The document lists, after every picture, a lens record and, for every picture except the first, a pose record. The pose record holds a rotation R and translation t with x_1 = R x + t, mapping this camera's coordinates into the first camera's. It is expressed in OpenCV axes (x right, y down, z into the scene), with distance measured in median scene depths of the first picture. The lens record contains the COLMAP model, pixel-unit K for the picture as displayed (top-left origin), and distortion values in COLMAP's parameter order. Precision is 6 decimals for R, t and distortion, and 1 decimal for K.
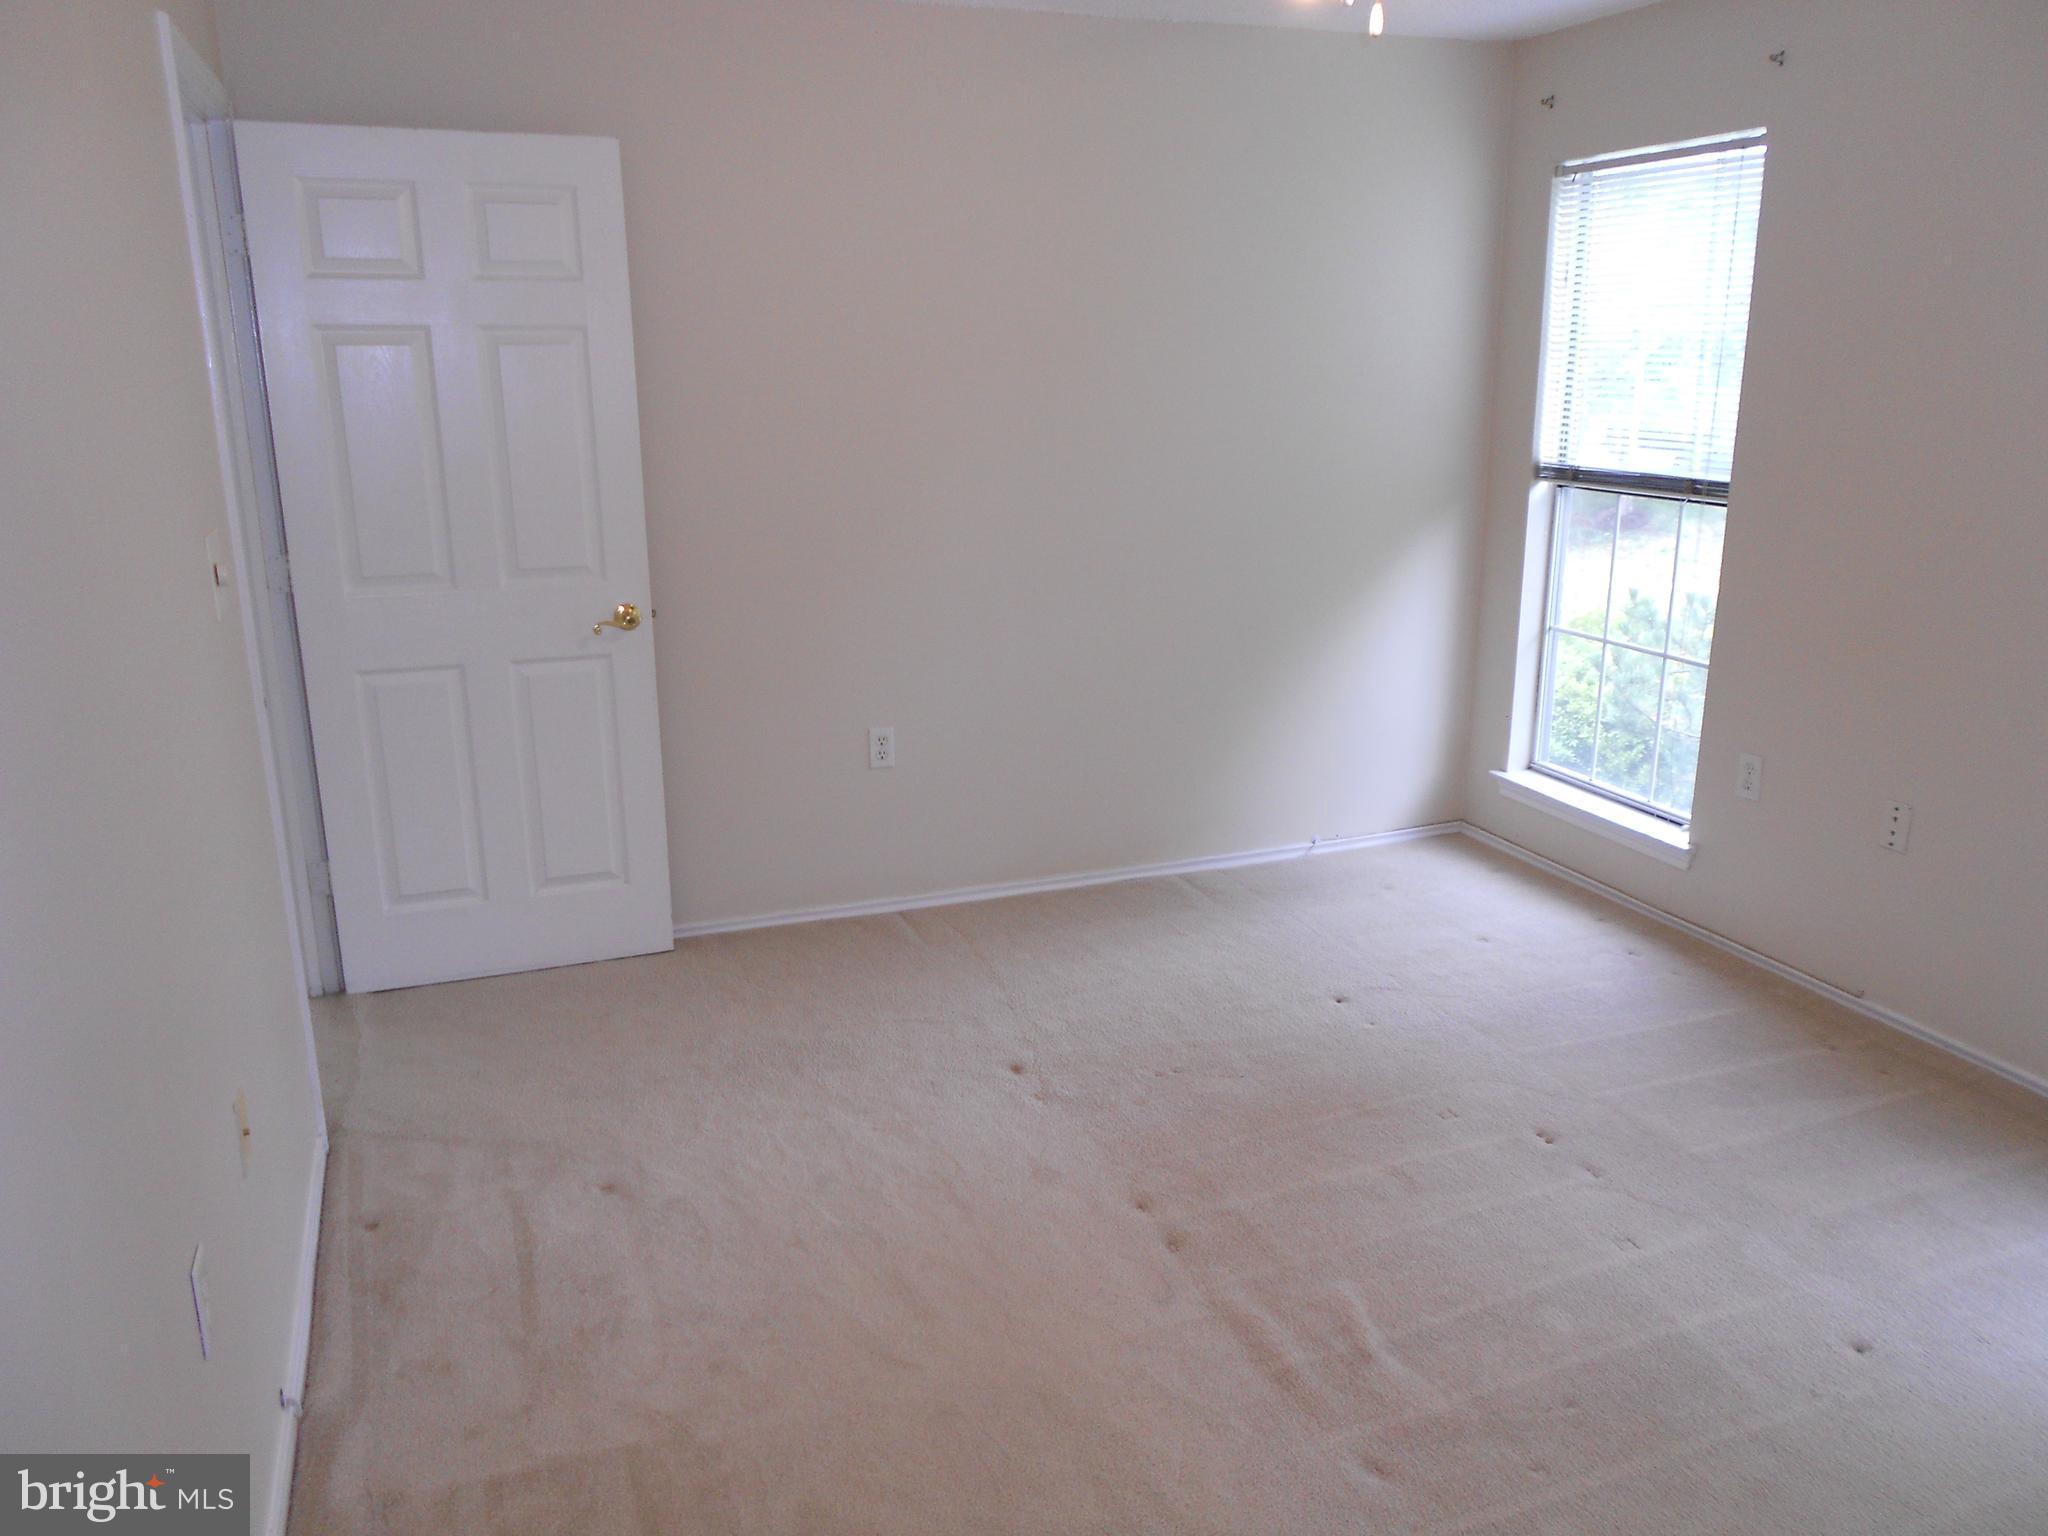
lens RADIAL K [[1567.1, 0, 1017.0], [0, 1567.1, 775.7], [0, 0, 1]] dist [0.001211, -0.010960]
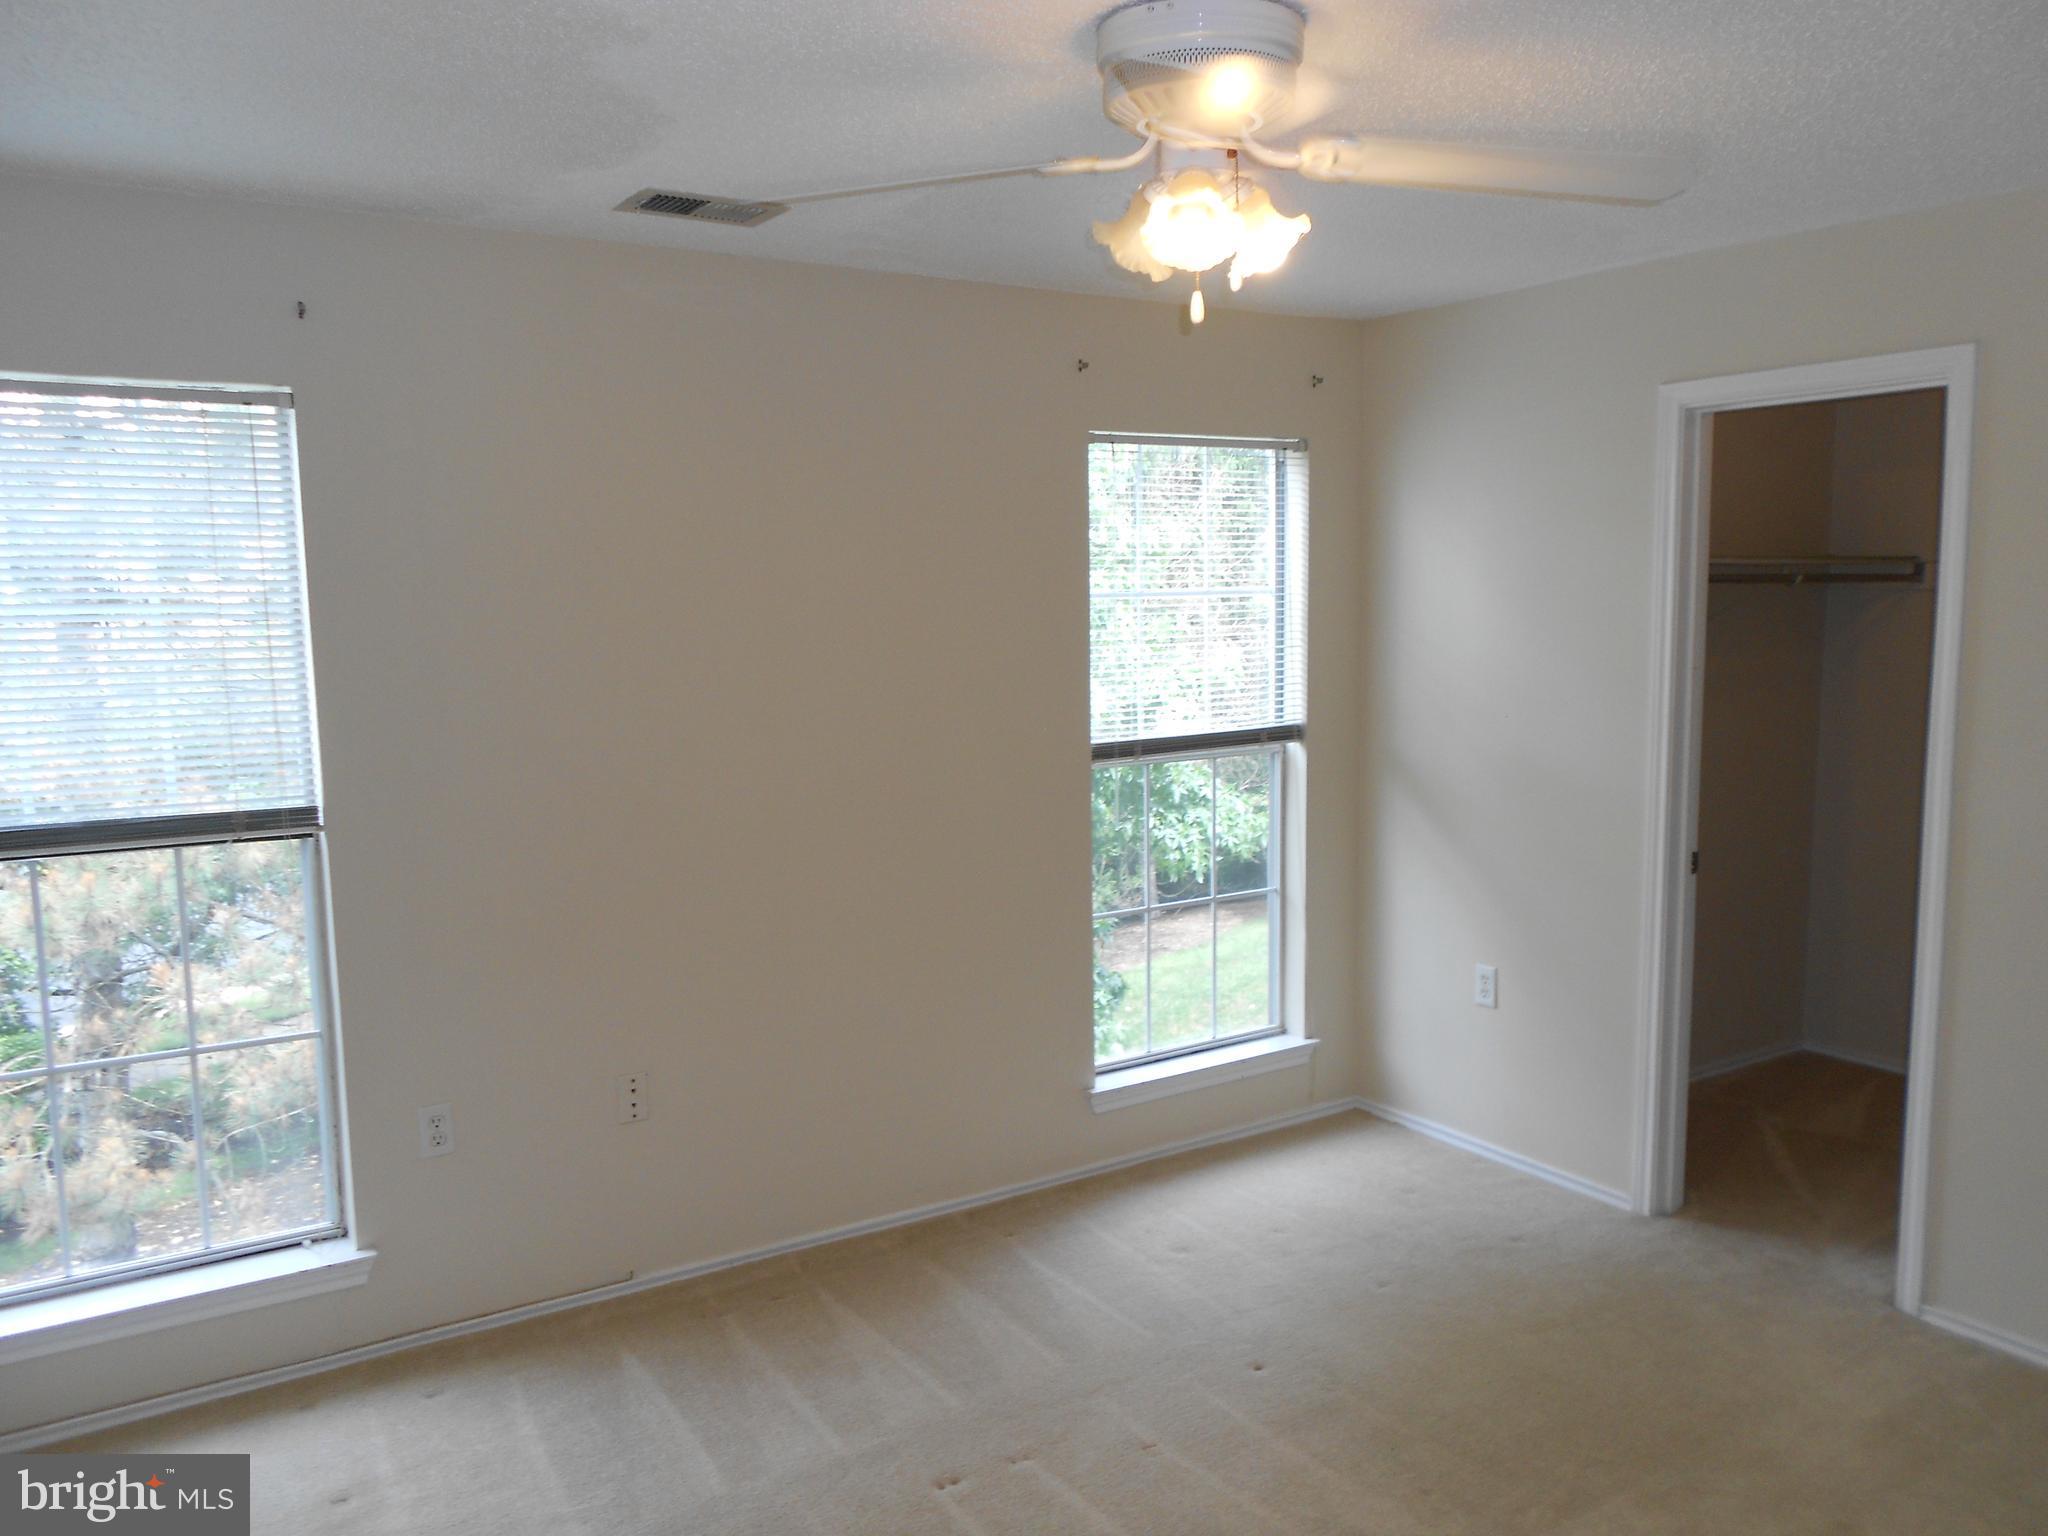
lens RADIAL K [[1567.1, 0, 1025.3], [0, 1567.1, 775.9], [0, 0, 1]] dist [0.001211, -0.010960]
pose [[-0.208527, -0.110022, 0.971808, -0.401173], [0.266590, 0.949631, 0.164715, -0.235568], [-0.940981, 0.293422, -0.168693, 0.783322]]
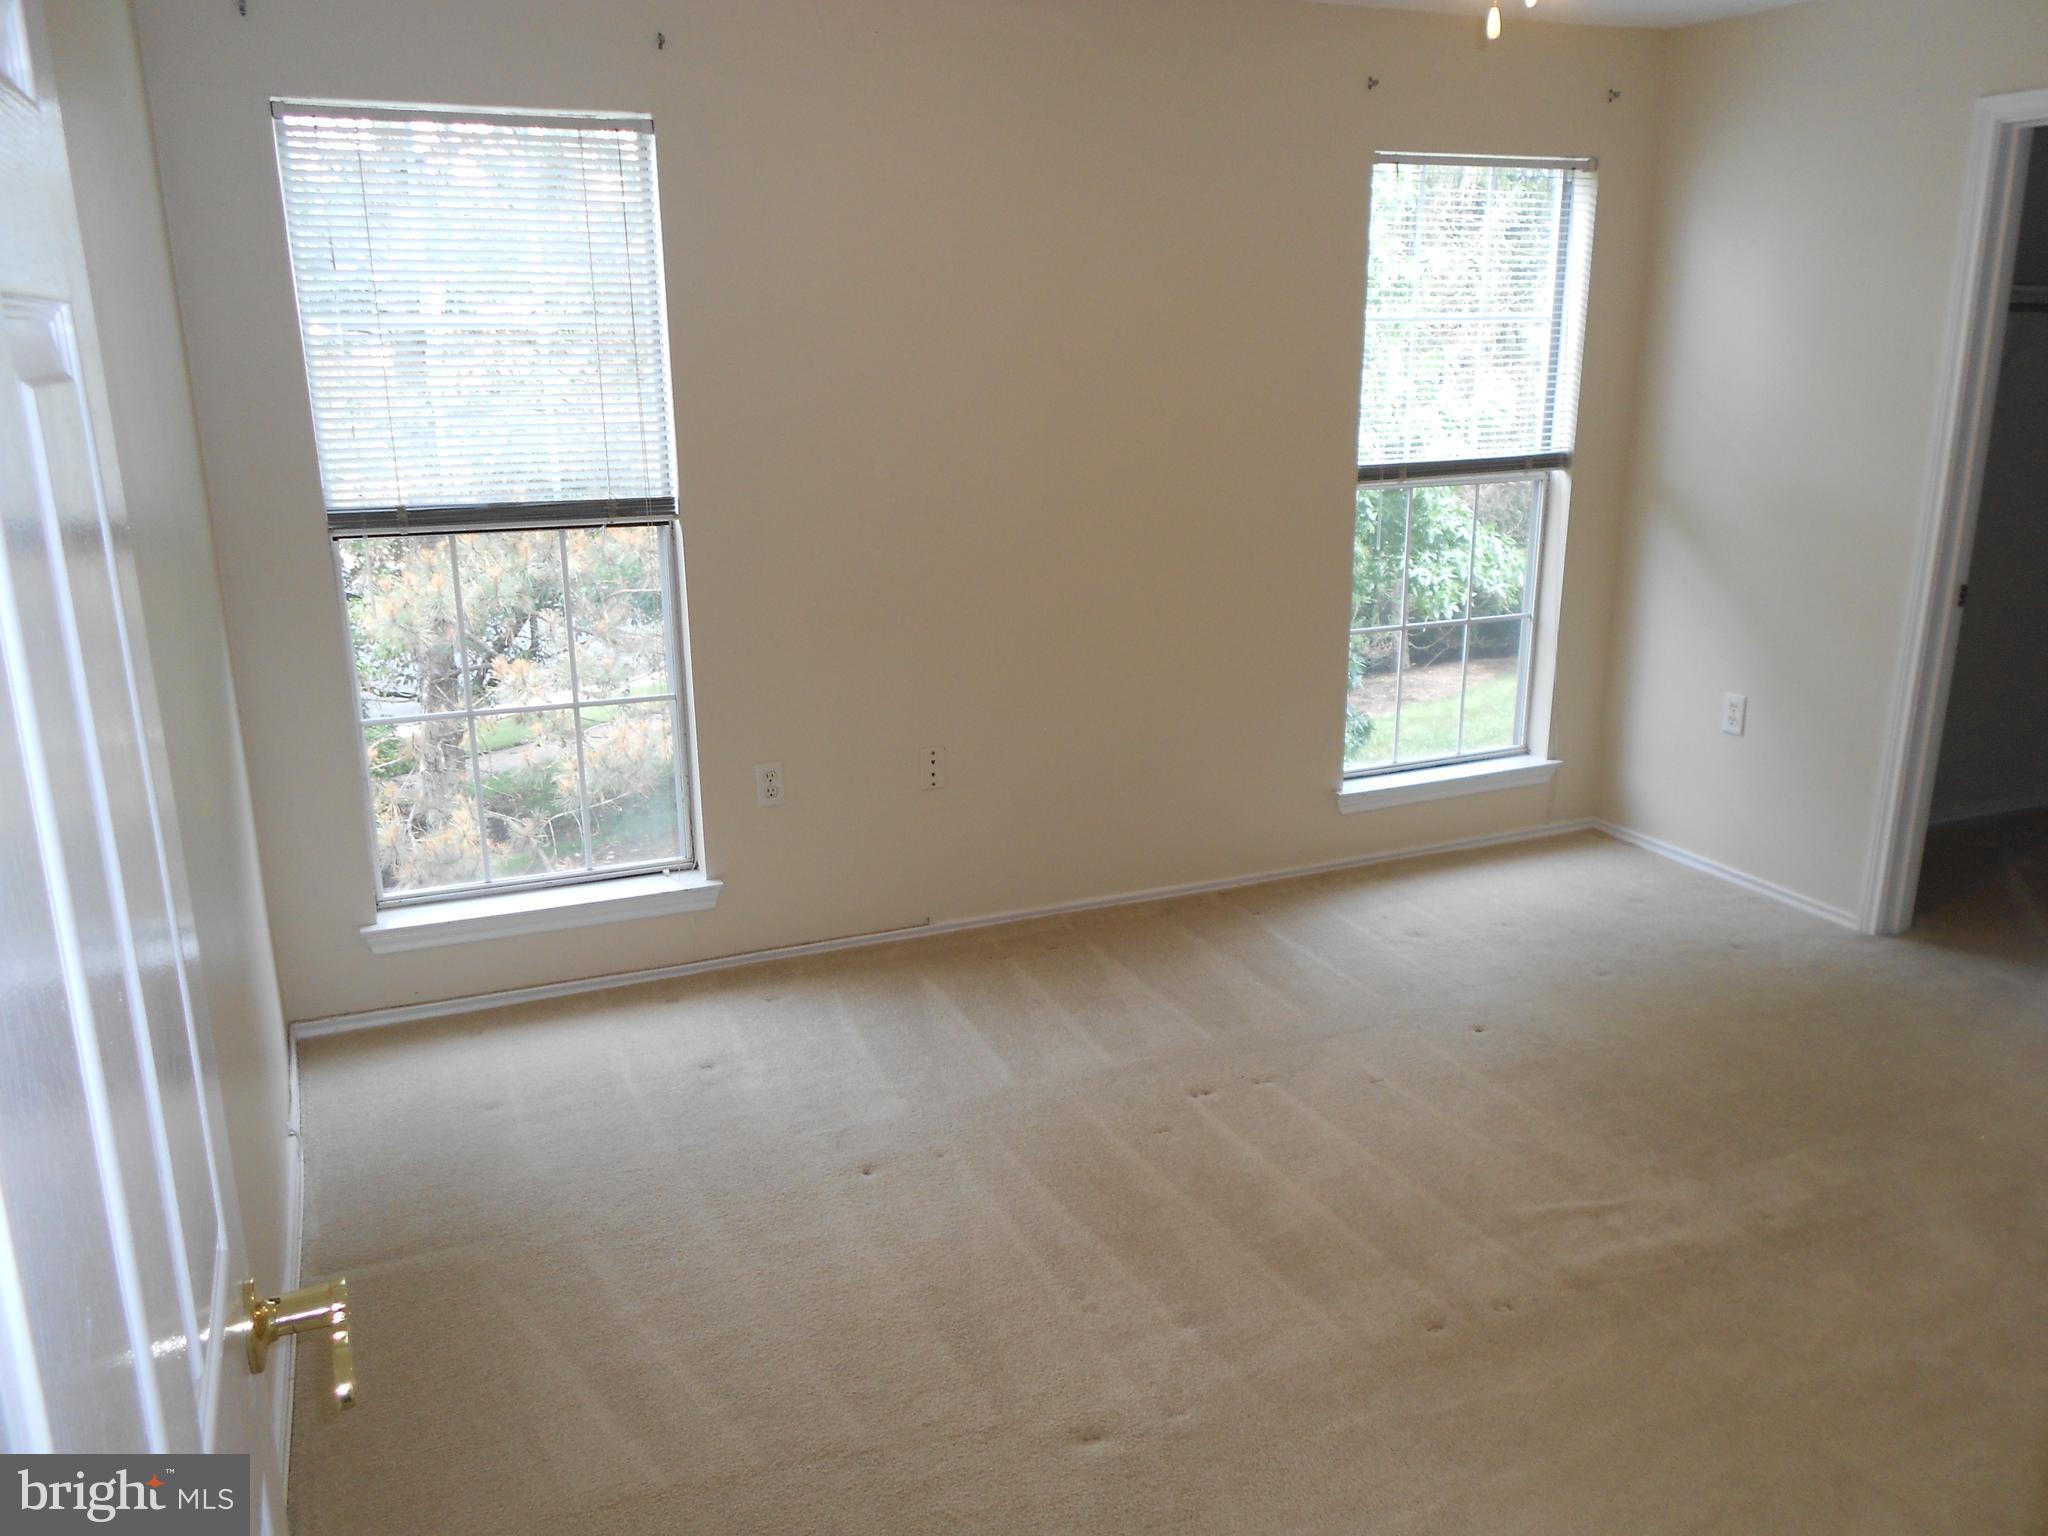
lens RADIAL K [[1567.1, 0, 1033.1], [0, 1567.1, 784.3], [0, 0, 1]] dist [0.001211, -0.010960]
pose [[-0.056649, -0.273732, 0.960136, -0.492775], [0.264419, 0.923227, 0.278810, -0.231197], [-0.962743, 0.269673, 0.020080, 0.816529]]
